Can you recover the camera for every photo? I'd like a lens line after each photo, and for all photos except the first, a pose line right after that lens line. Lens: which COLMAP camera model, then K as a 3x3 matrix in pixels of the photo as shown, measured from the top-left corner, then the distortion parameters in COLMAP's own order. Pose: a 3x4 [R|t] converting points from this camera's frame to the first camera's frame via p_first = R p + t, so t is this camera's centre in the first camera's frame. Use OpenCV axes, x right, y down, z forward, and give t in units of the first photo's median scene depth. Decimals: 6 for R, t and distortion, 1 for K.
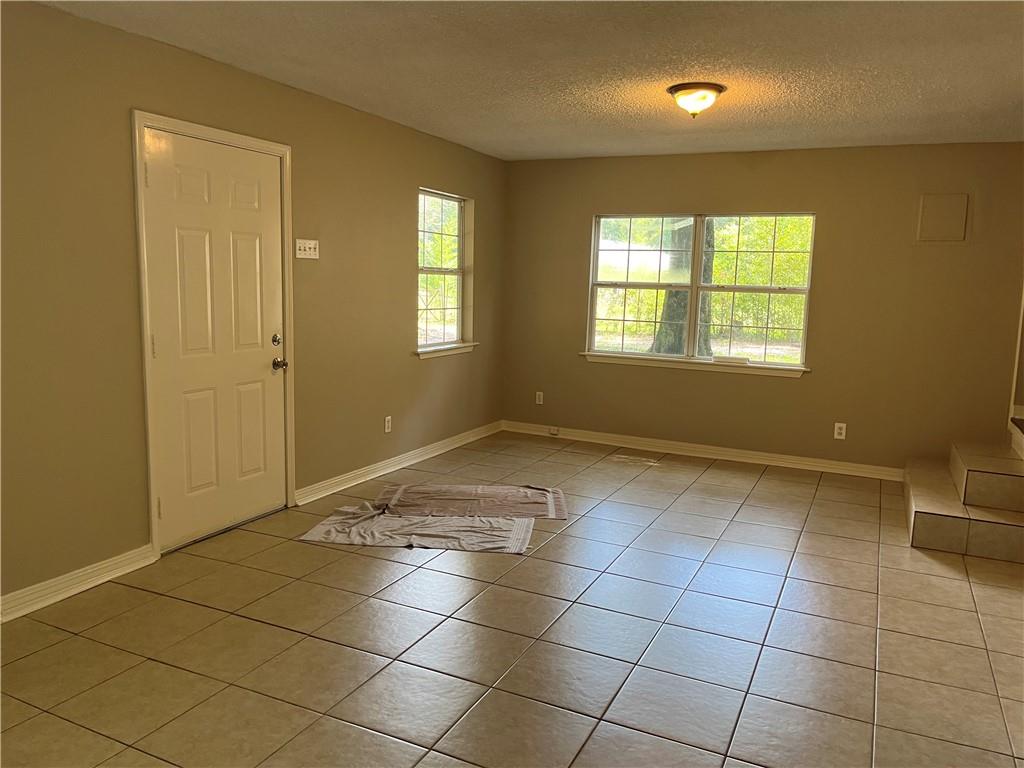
lens RADIAL K [[769.2, 0, 511.3], [0, 769.2, 383.5], [0, 0, 1]] dist [0.016554, -0.010974]
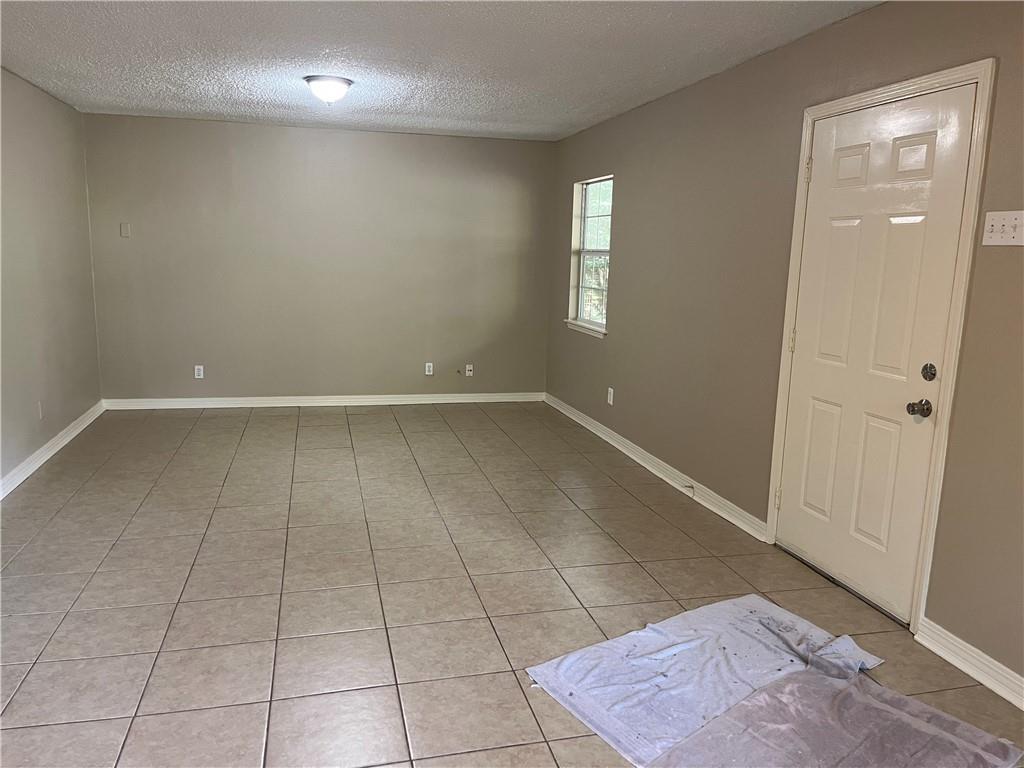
lens RADIAL K [[769.2, 0, 511.6], [0, 769.2, 386.7], [0, 0, 1]] dist [0.016554, -0.010974]
pose [[-0.774709, 0.068709, -0.628574, 0.389495], [-0.126144, 0.957303, 0.260113, -0.173954], [0.619608, 0.280802, -0.732964, 1.284572]]
